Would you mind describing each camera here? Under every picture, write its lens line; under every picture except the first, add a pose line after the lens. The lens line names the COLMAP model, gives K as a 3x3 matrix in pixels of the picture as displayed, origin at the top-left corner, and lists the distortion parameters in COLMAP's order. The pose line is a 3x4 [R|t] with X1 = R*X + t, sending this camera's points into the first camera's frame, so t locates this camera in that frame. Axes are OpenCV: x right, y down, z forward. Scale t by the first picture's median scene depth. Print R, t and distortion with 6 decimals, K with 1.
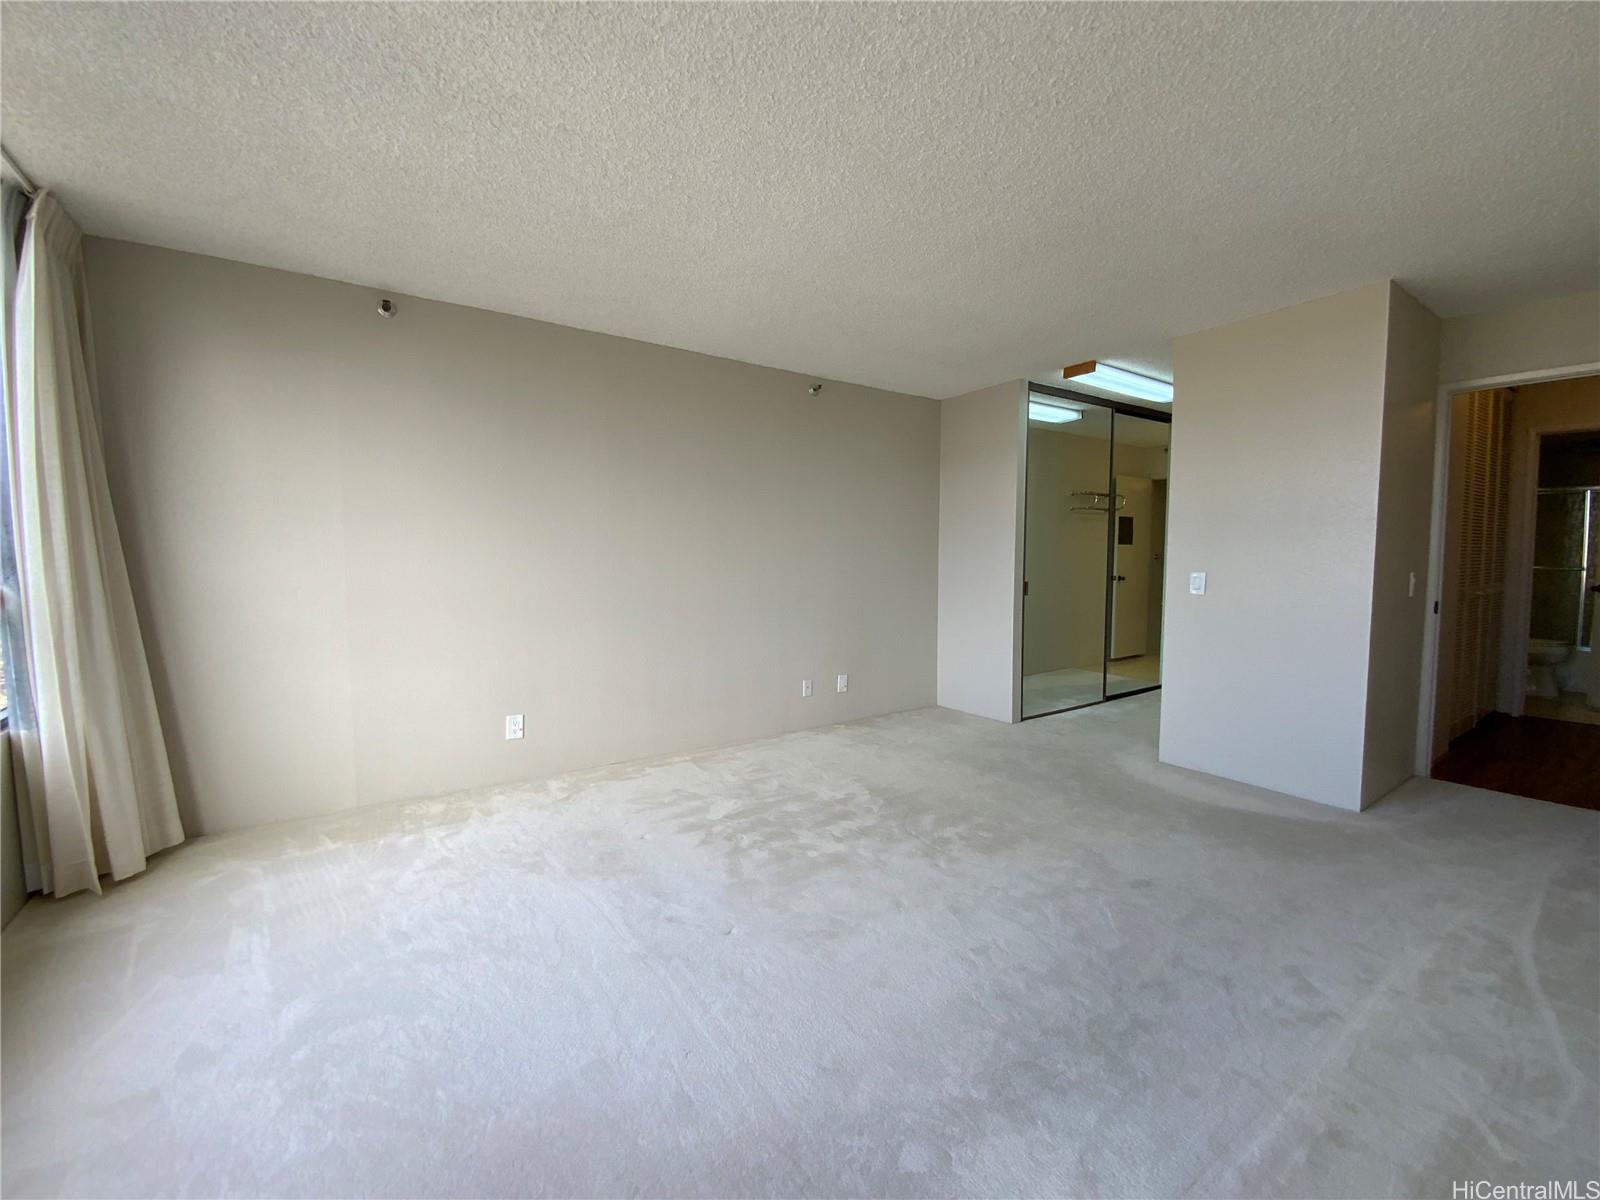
lens RADIAL K [[645.7, 0, 804.9], [0, 645.7, 599.3], [0, 0, 1]] dist [0.035594, -0.026718]
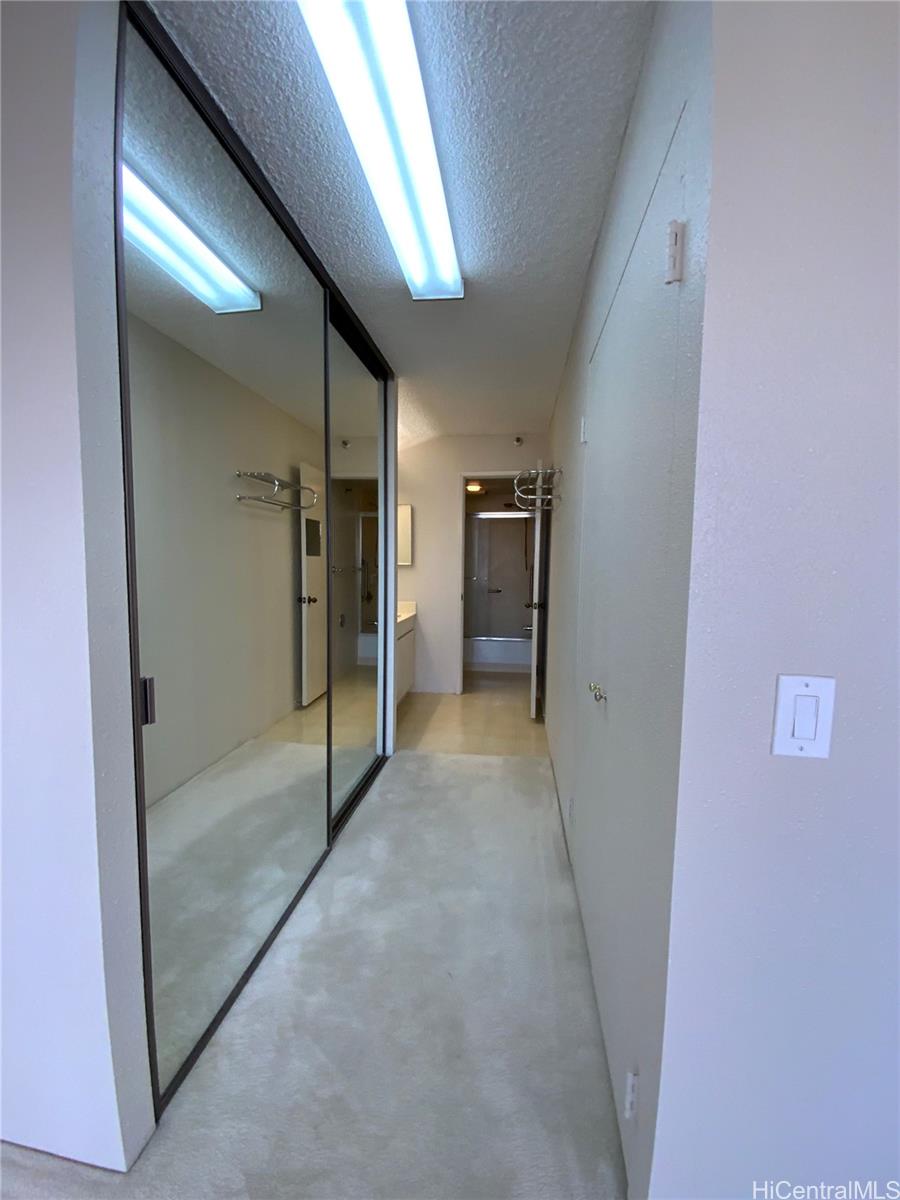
lens RADIAL K [[484.3, 0, 450.0], [0, 484.3, 600.0], [0, 0, 1]] dist [0.035594, -0.026718]
pose [[0.682708, -0.045744, 0.729258, 0.354797], [0.036108, 0.998931, 0.028858, -0.083665], [-0.729798, 0.006631, 0.683630, 0.960113]]
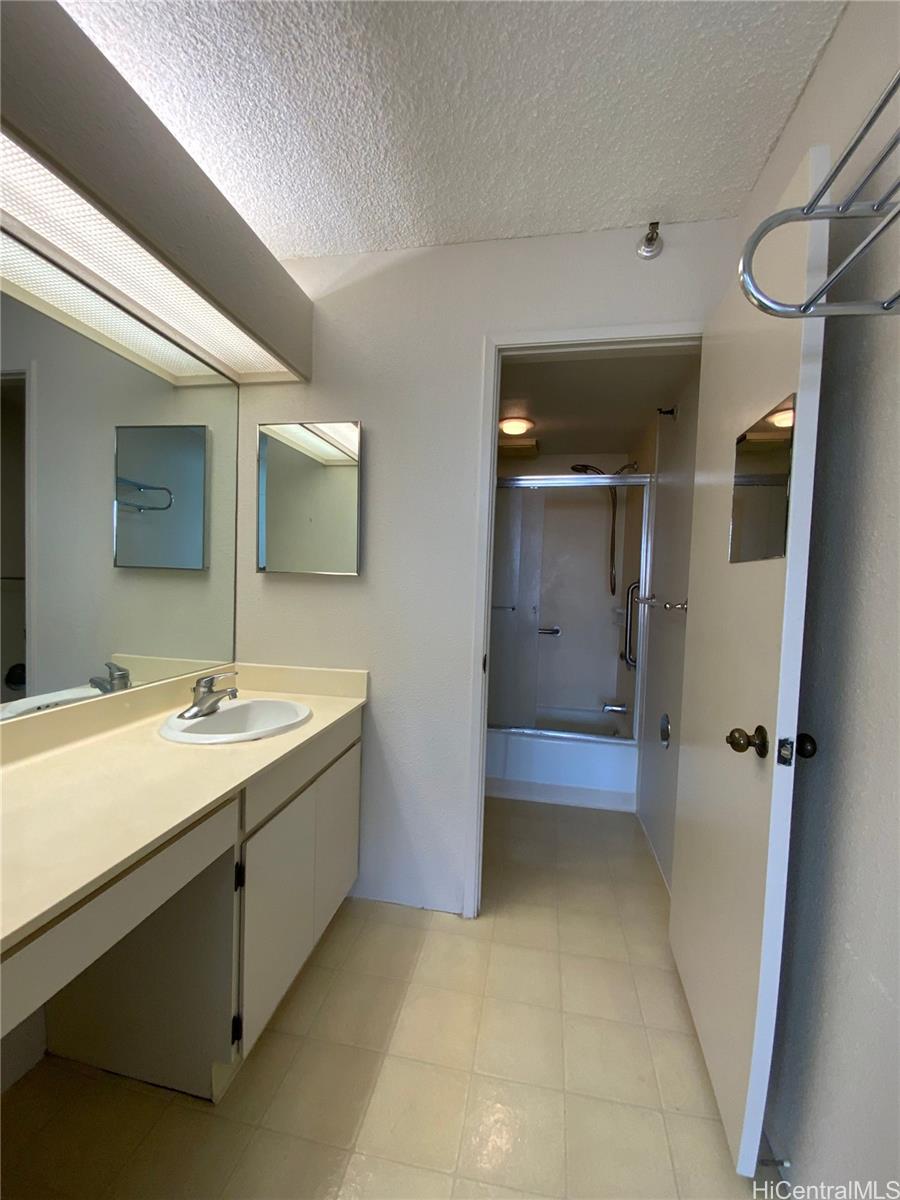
lens RADIAL K [[484.3, 0, 450.0], [0, 484.3, 600.0], [0, 0, 1]] dist [0.035594, -0.026718]
pose [[0.723140, -0.002699, 0.690696, 0.949676], [0.011222, 0.999906, -0.007841, -0.113048], [-0.690610, 0.013421, 0.723102, 1.483778]]
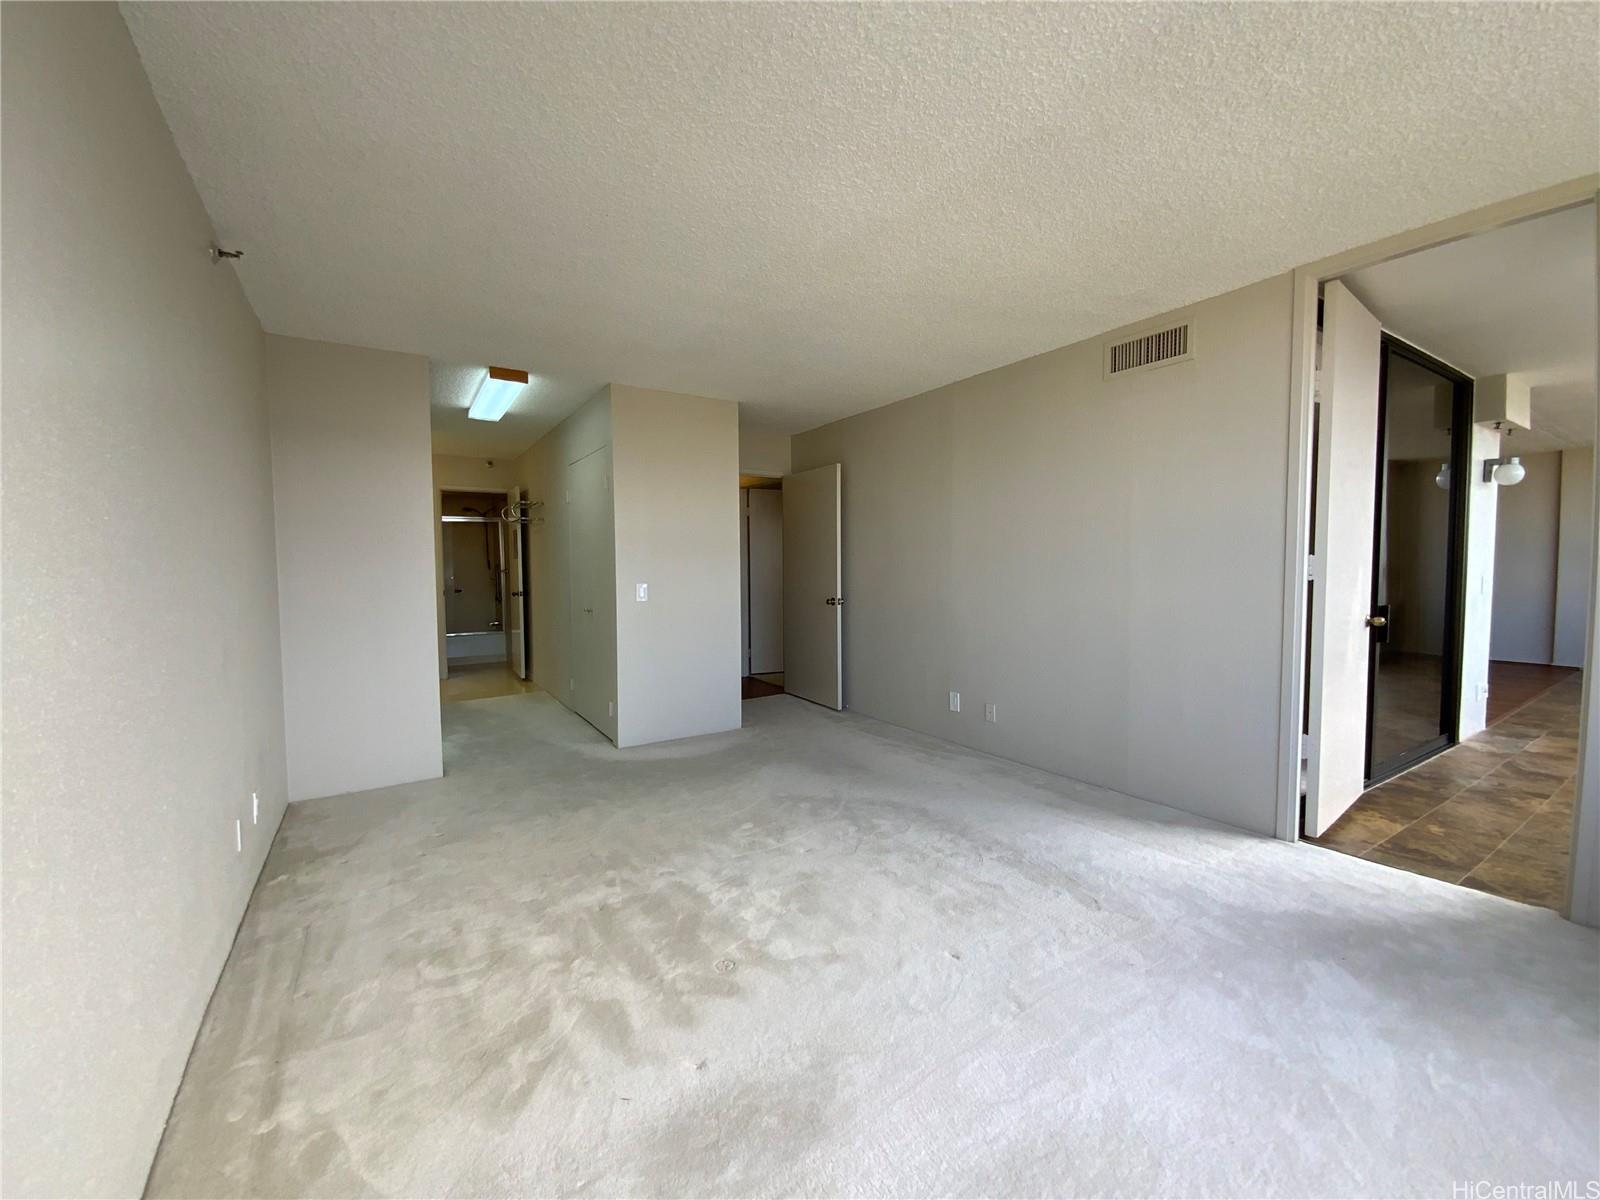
lens RADIAL K [[637.5, 0, 800.0], [0, 637.5, 600.0], [0, 0, 1]] dist [0.000200, -0.005070]
pose [[0.045666, -0.054901, 0.997447, -0.584297], [0.076546, 0.995745, 0.051303, -0.048258], [-0.996020, 0.074008, 0.049674, 0.637143]]
